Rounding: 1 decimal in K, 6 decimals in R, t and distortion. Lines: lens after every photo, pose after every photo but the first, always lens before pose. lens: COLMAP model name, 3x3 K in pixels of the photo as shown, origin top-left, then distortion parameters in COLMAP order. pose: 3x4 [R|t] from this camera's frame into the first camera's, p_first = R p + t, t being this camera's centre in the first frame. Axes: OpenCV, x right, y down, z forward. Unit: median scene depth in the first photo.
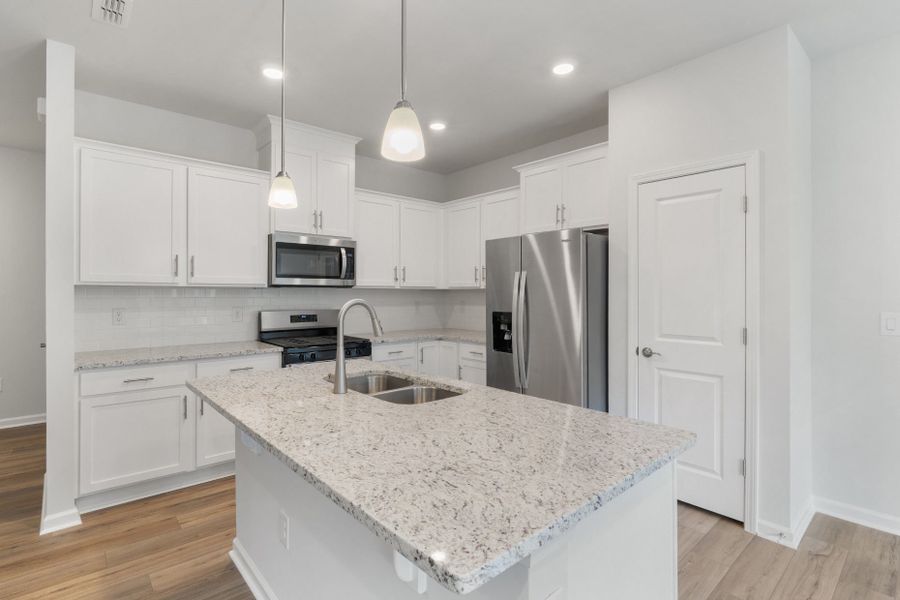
lens RADIAL K [[433.5, 0, 445.7], [0, 433.5, 292.3], [0, 0, 1]] dist [-0.006684, 0.000528]
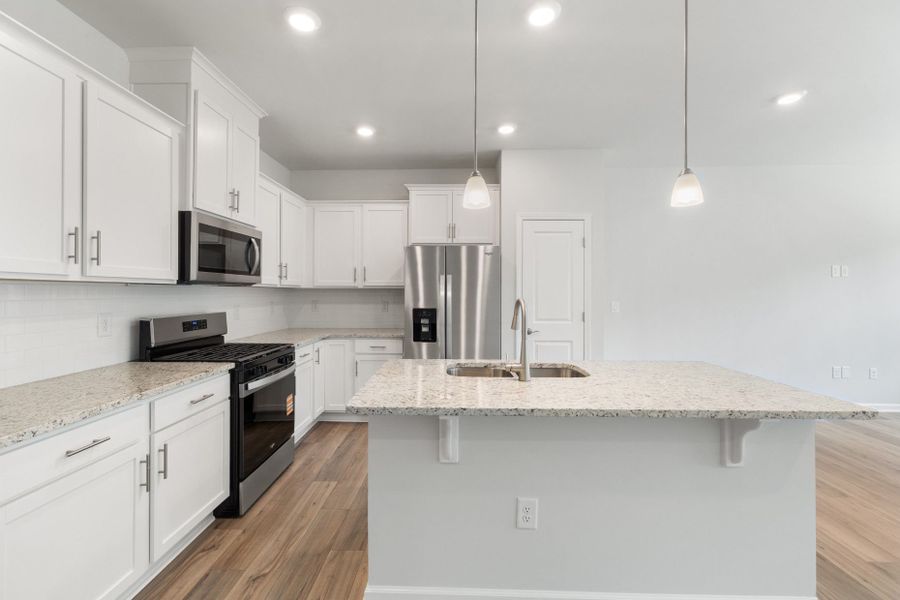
lens RADIAL K [[381.8, 0, 446.0], [0, 381.8, 291.5], [0, 0, 1]] dist [0.000713, 0.000283]
pose [[0.676560, 0.001891, 0.736385, -0.579653], [-0.003133, 0.999995, 0.000311, -0.000638], [-0.736381, -0.002517, 0.676562, 0.244703]]
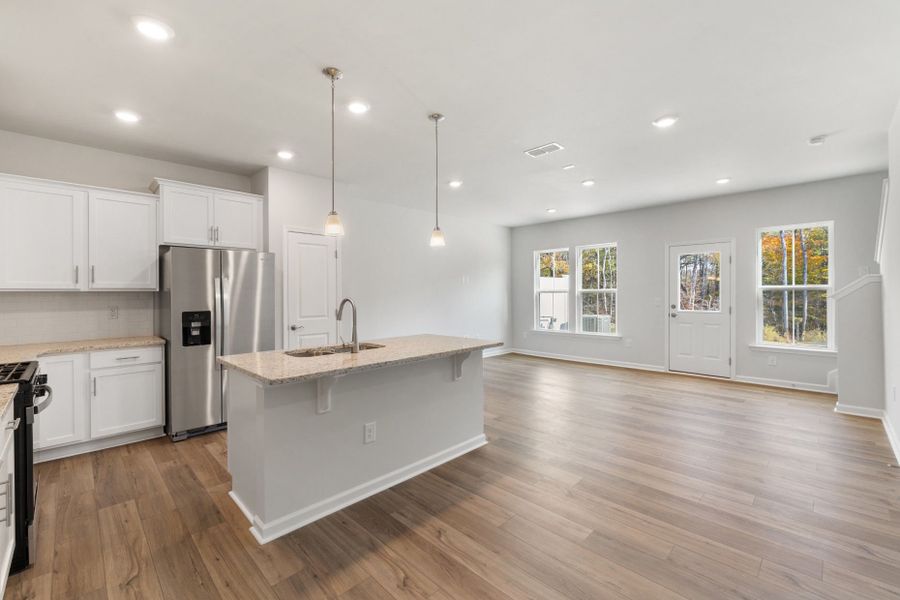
lens RADIAL K [[381.8, 0, 446.0], [0, 381.8, 291.5], [0, 0, 1]] dist [0.000713, 0.000283]
pose [[-0.065924, 0.002538, 0.997821, -0.914562], [0.005556, 0.999982, -0.002177, -0.001819], [-0.997809, 0.005400, -0.065937, 0.384558]]
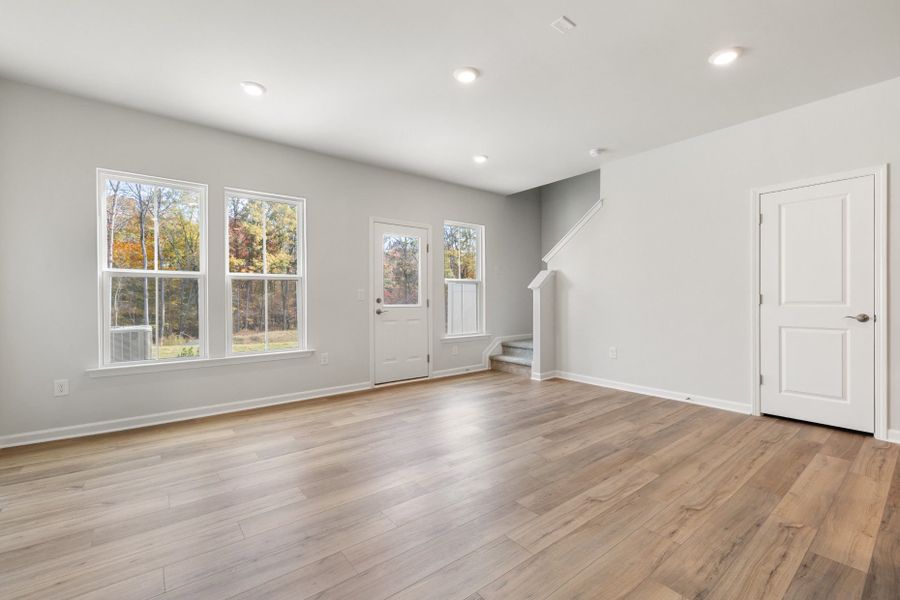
lens RADIAL K [[383.3, 0, 440.5], [0, 383.3, 299.2], [0, 0, 1]] dist [-0.002643, -0.000128]
pose [[-0.997885, 0.003137, 0.064924, 0.466832], [0.003172, 0.999995, 0.000427, 0.064269], [-0.064922, 0.000632, -0.997890, 0.571770]]
